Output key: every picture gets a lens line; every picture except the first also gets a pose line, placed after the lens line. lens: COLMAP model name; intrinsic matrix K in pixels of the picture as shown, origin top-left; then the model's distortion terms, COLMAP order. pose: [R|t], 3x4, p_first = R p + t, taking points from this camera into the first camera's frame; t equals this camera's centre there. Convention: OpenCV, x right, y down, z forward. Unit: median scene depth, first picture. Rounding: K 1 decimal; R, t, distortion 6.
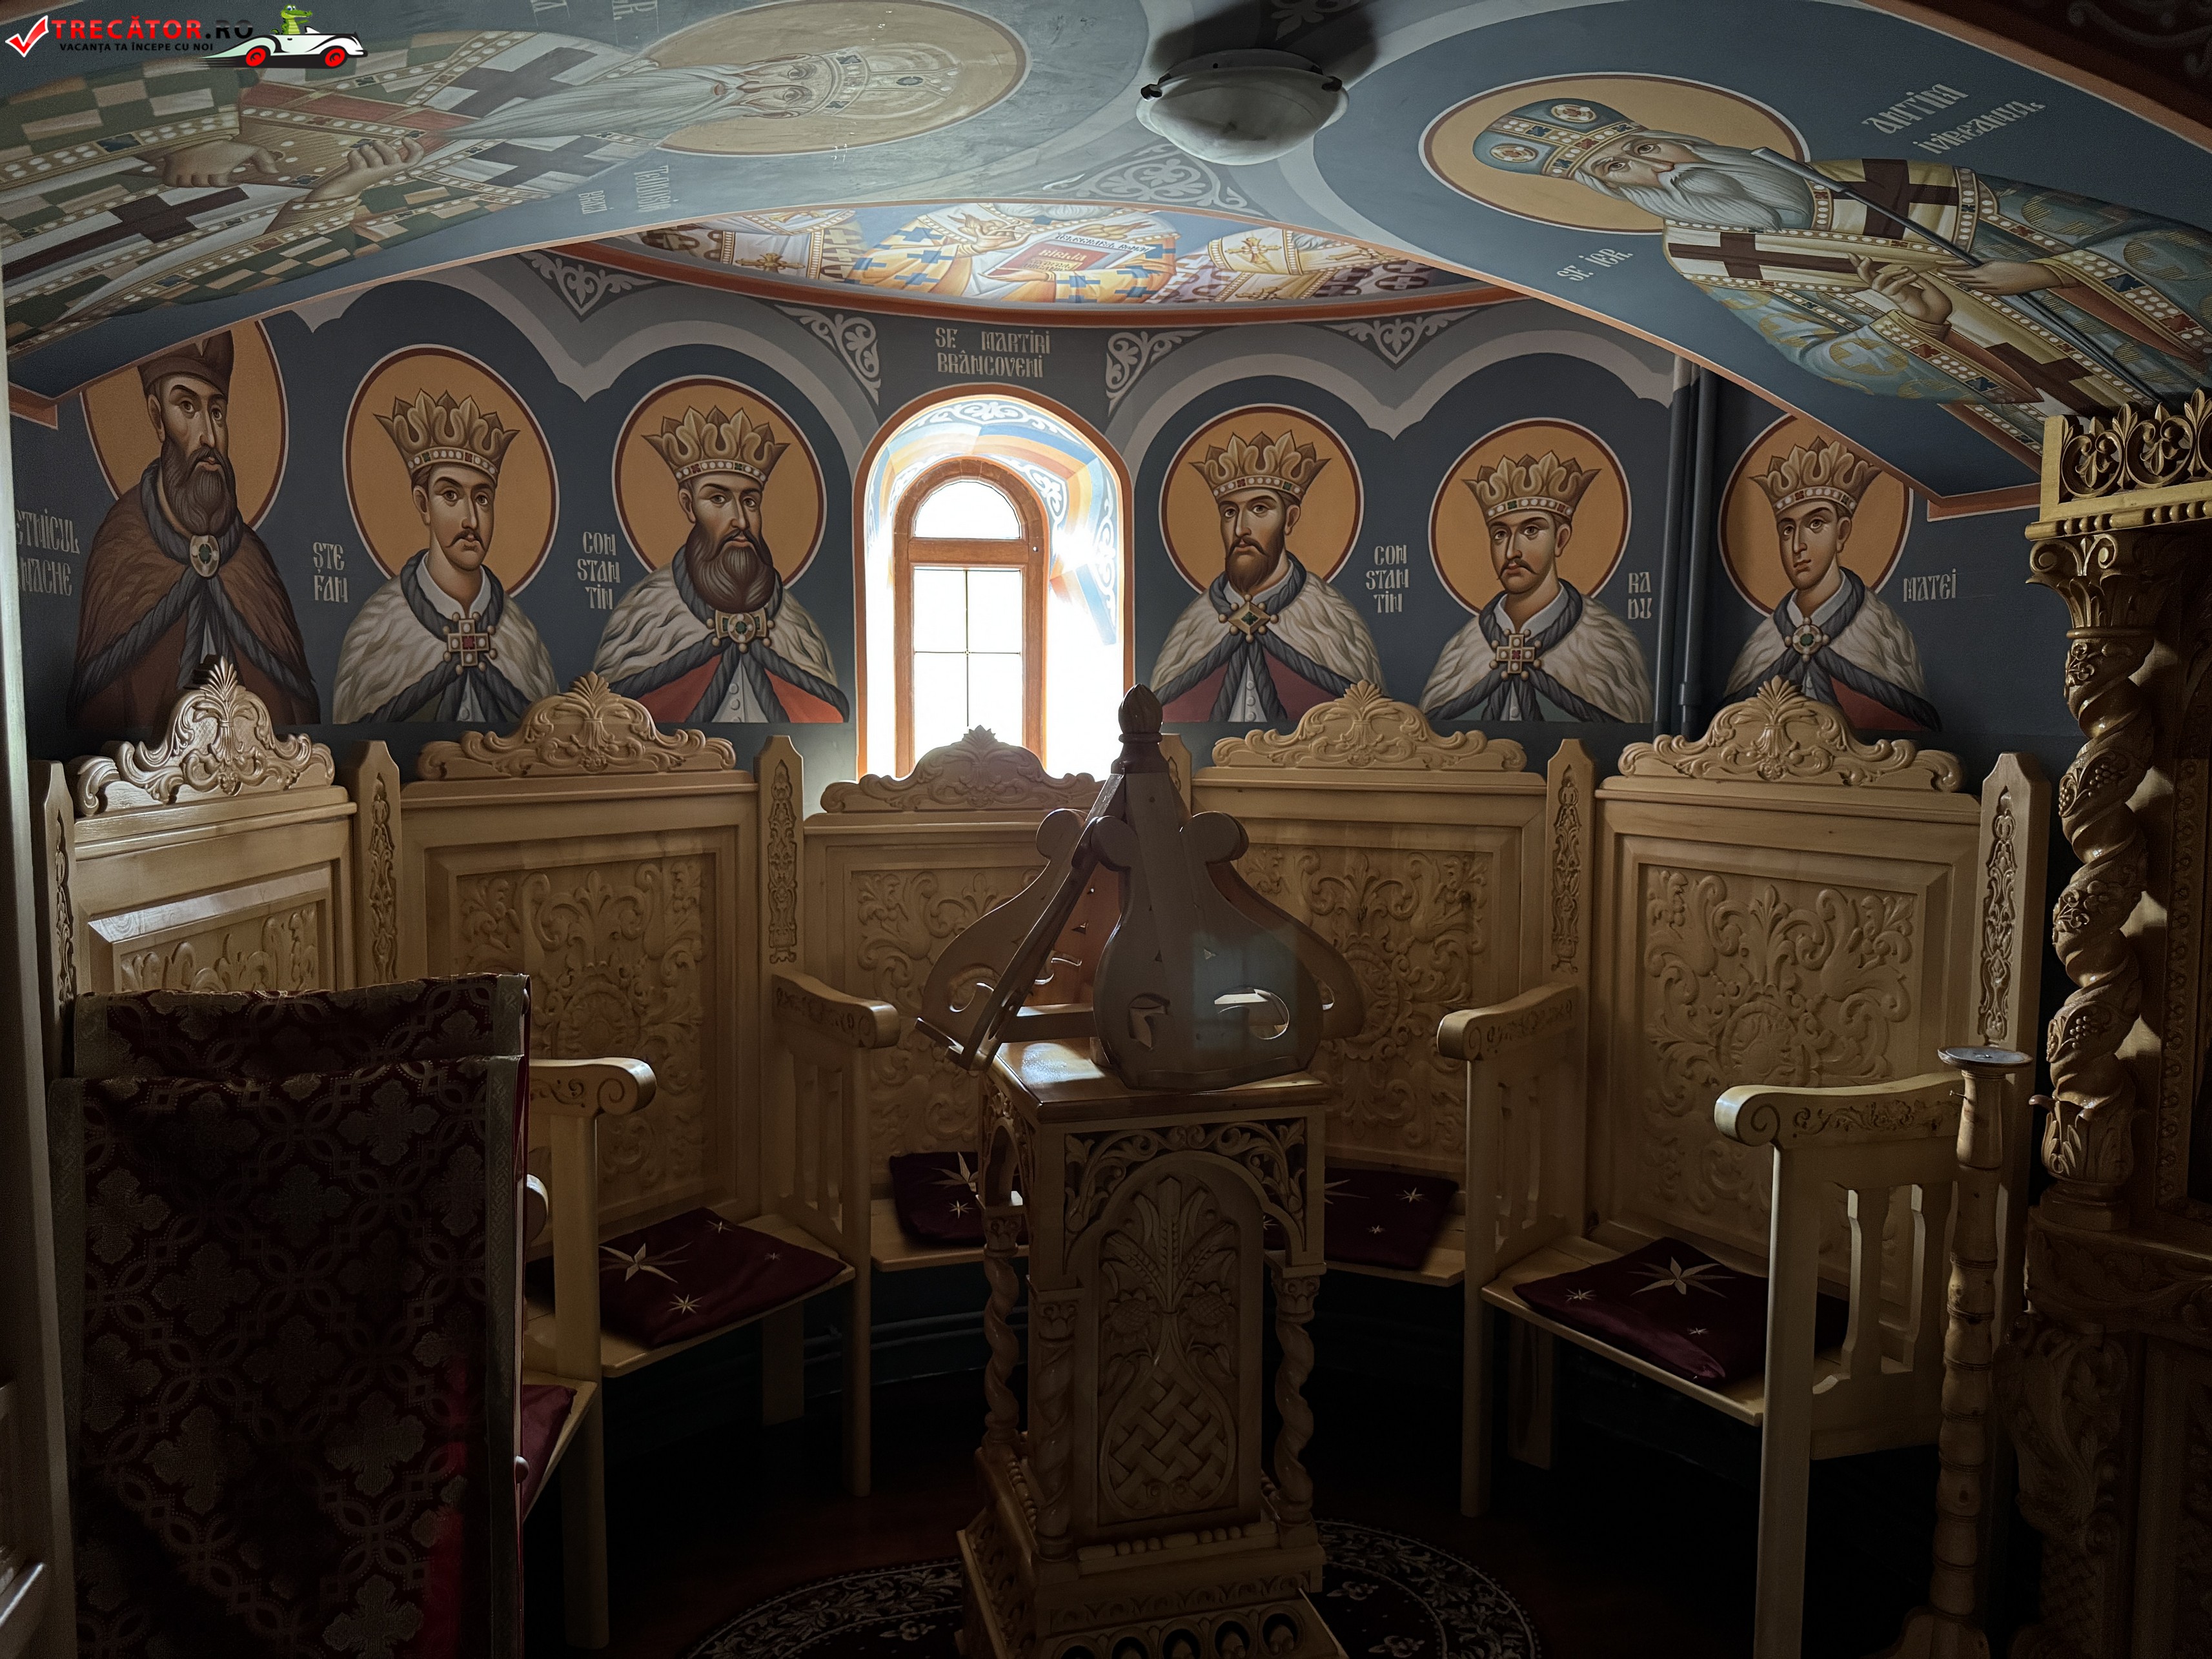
lens RADIAL K [[1560.5, 0, 1120.6], [0, 1560.5, 837.7], [0, 0, 1]] dist [0.035504, -0.045827]
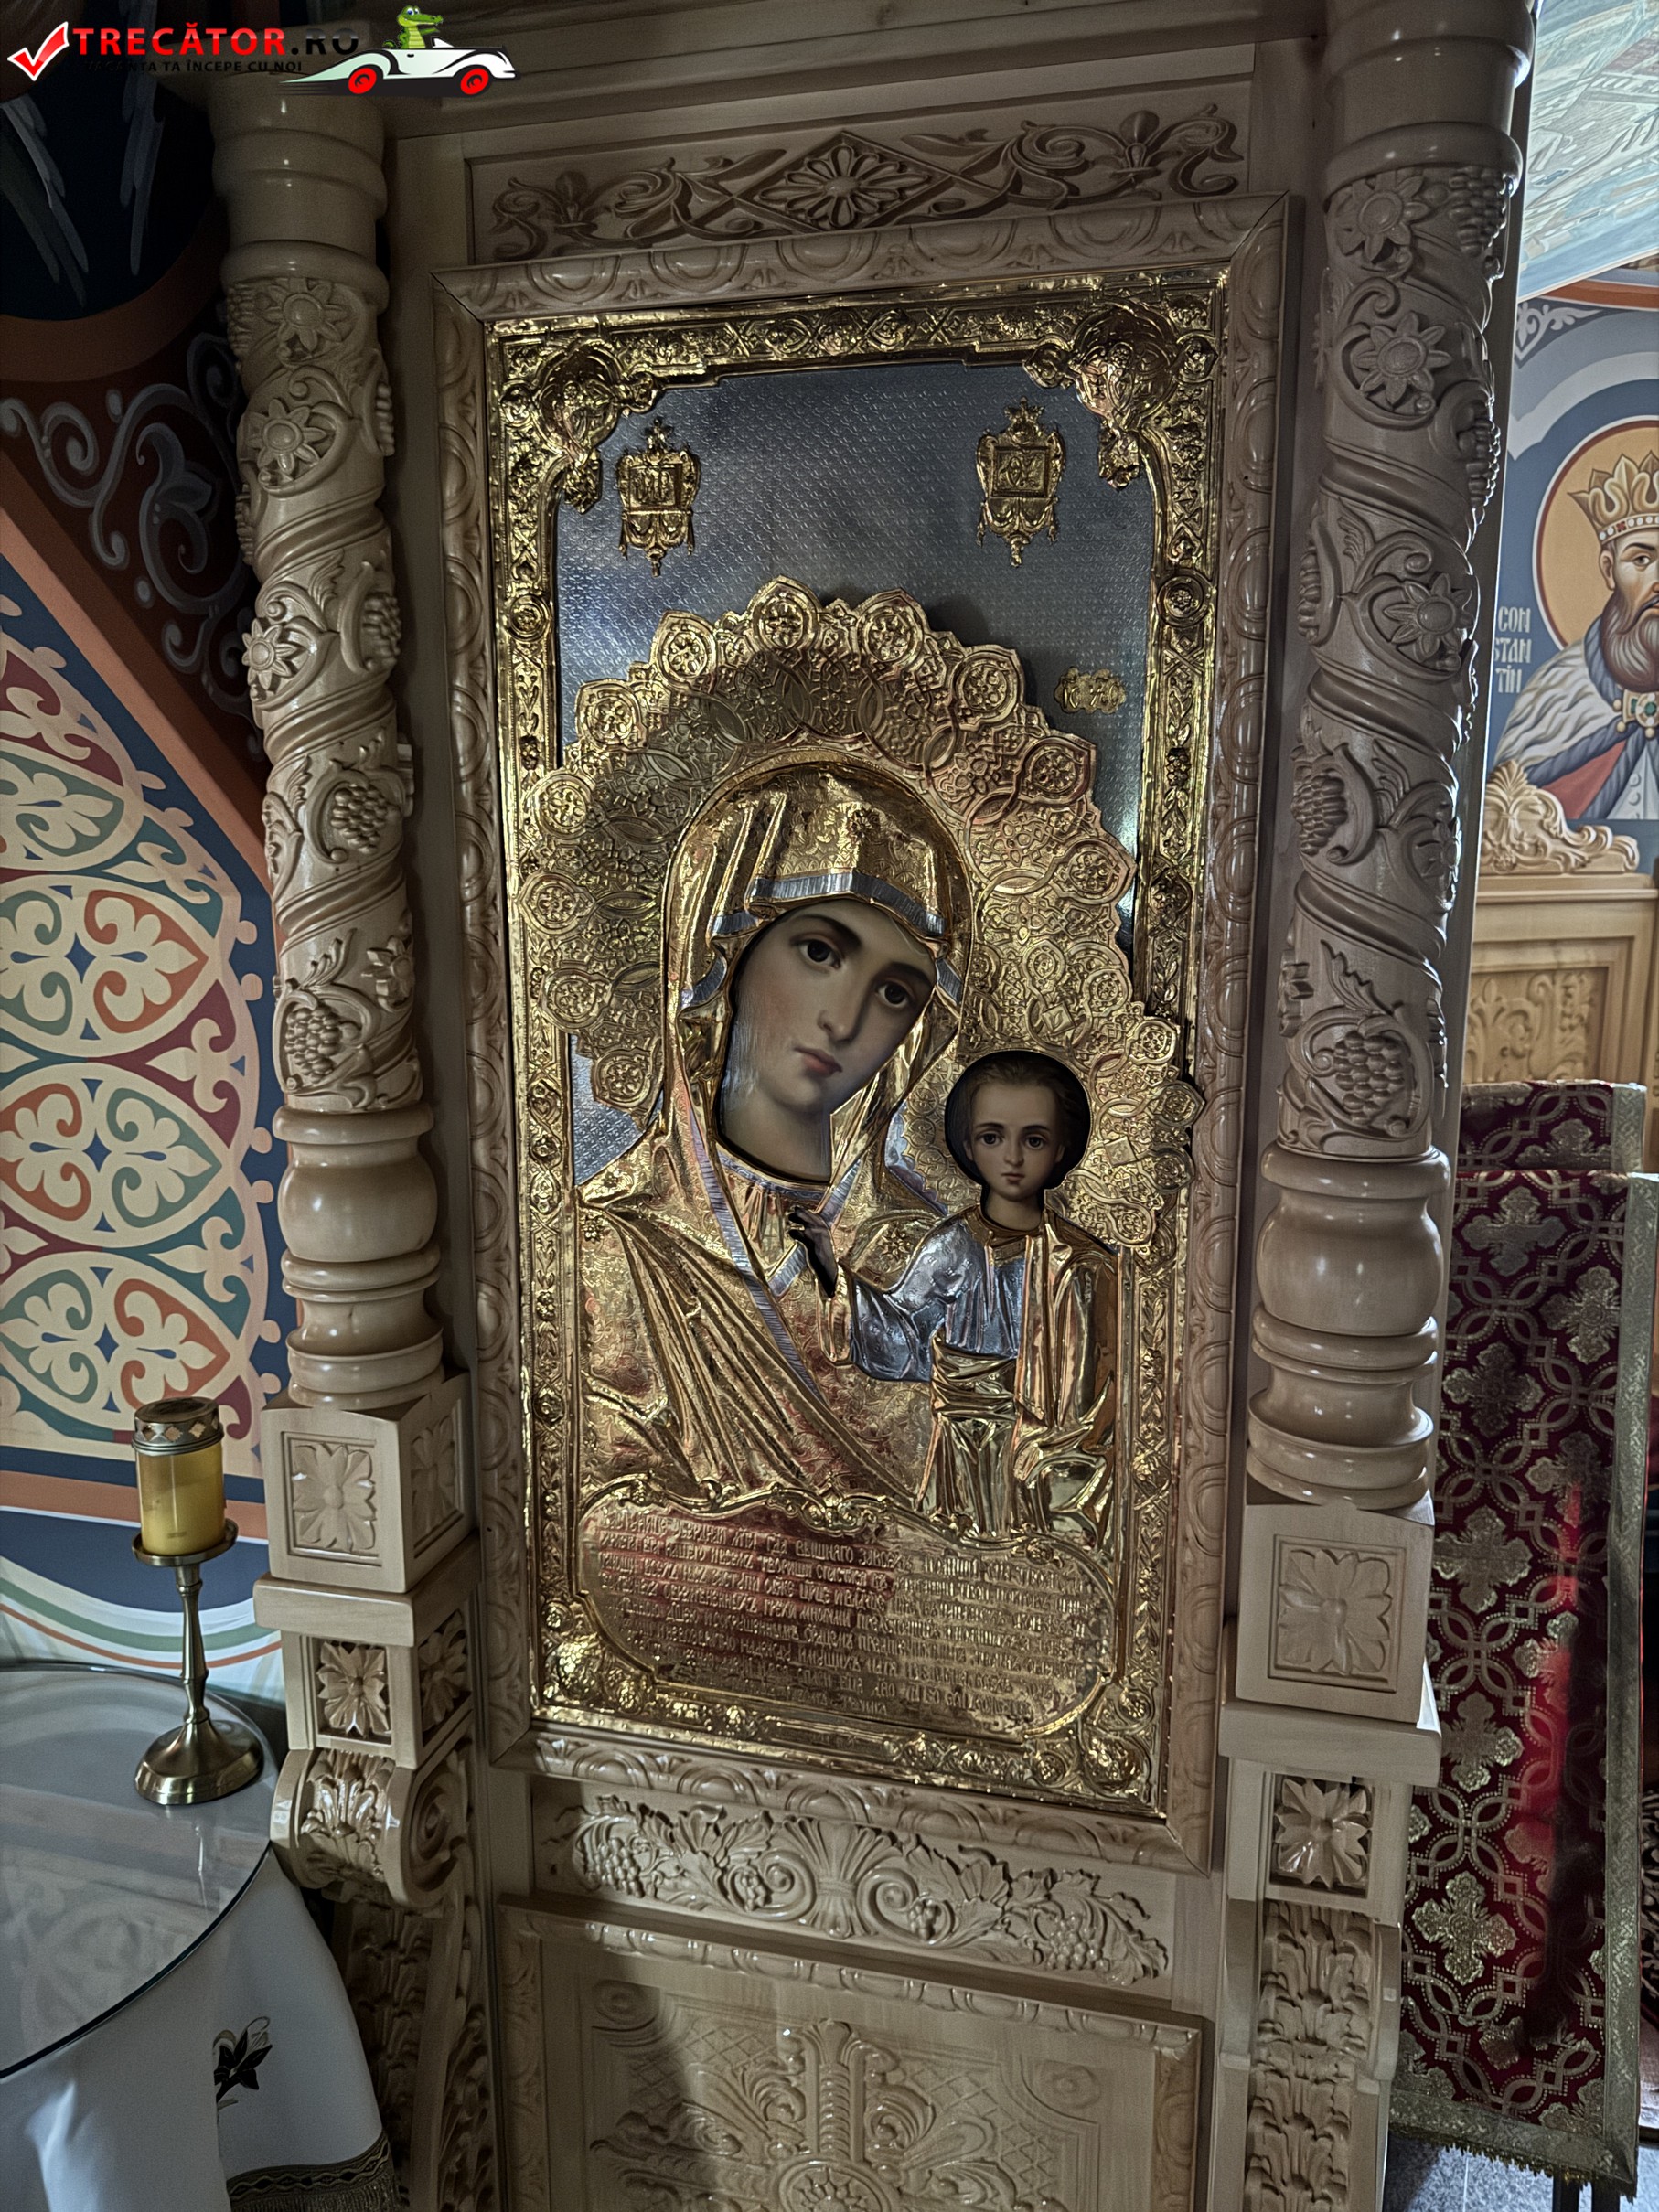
lens RADIAL K [[1560.6, 0, 808.6], [0, 1560.6, 1098.9], [0, 0, 1]] dist [0.035504, -0.045827]
pose [[0.867258, 0.080675, -0.491279, -0.287772], [-0.037580, 0.994576, 0.096983, 0.021073], [0.496439, -0.065647, 0.865586, -0.012232]]
